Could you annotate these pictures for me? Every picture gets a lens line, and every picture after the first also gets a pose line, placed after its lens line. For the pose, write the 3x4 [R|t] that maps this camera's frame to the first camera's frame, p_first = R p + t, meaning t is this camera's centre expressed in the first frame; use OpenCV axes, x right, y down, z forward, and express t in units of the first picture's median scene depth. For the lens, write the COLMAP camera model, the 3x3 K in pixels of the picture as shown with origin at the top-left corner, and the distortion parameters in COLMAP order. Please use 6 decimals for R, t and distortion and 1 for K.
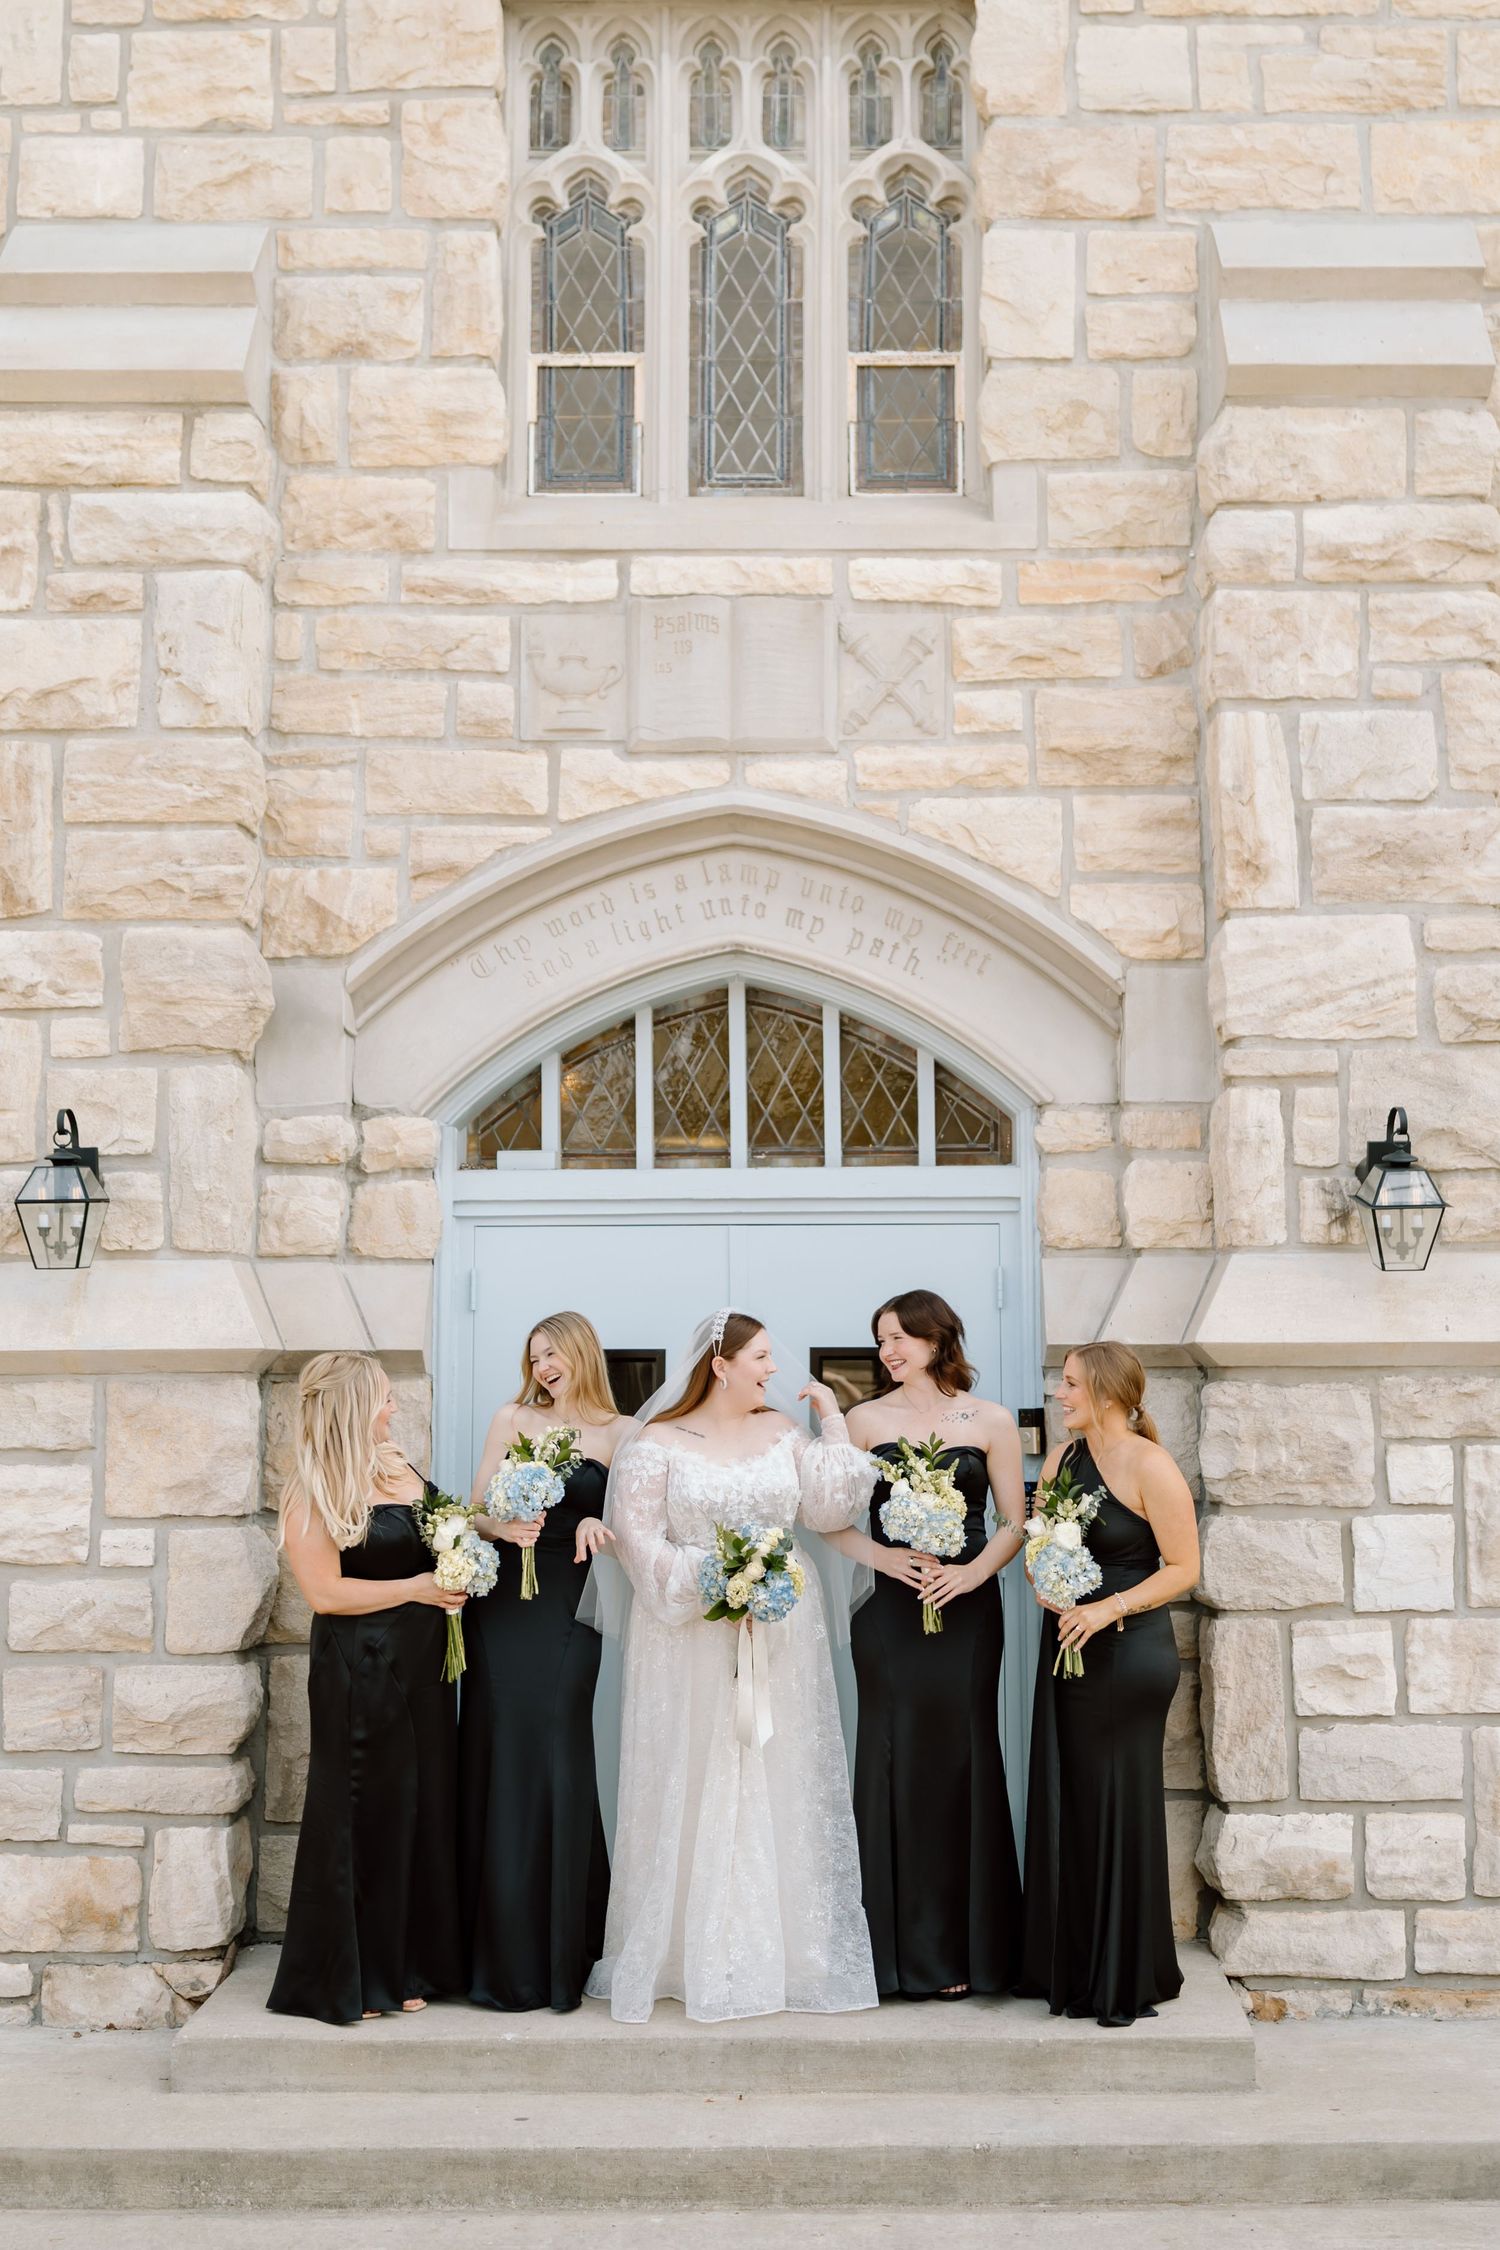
lens RADIAL K [[2490.4, 0, 826.8], [0, 2490.4, 1091.2], [0, 0, 1]] dist [0.006092, 0.000013]
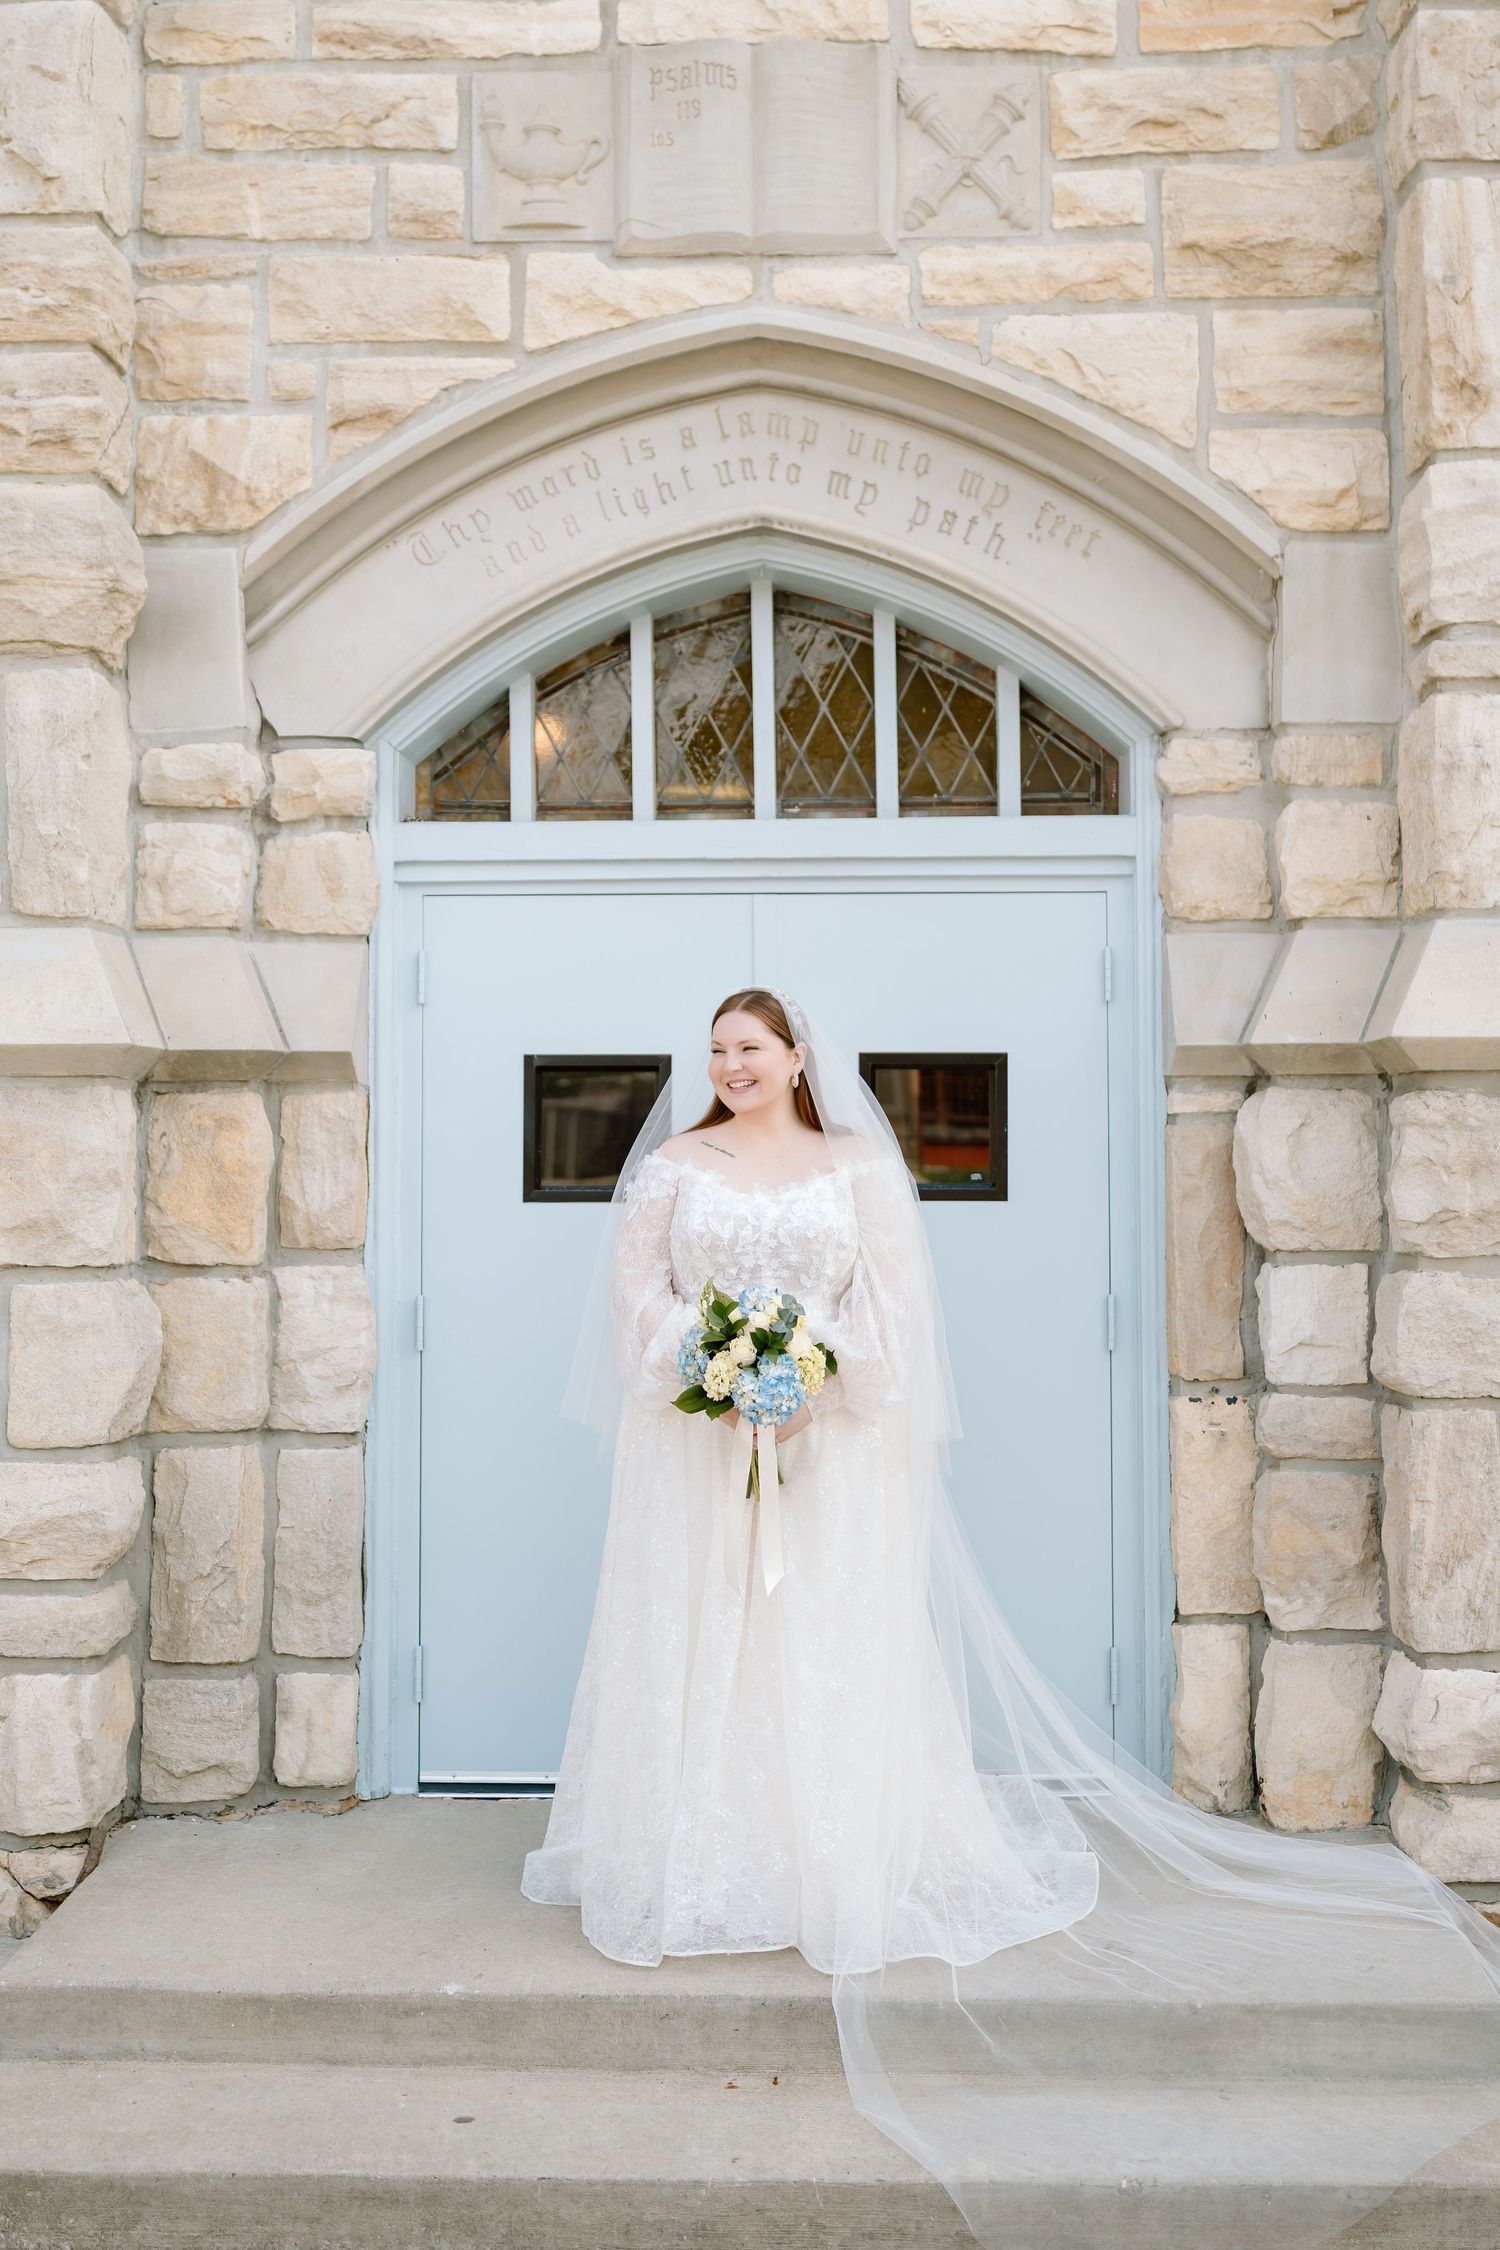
lens RADIAL K [[2264.5, 0, 738.8], [0, 2264.5, 1050.0], [0, 0, 1]] dist [0.024299, -0.033817]
pose [[0.999074, -0.000314, -0.043033, -0.014103], [0.003509, 0.997237, 0.074197, 0.051949], [0.042891, -0.074279, 0.996315, 0.311232]]
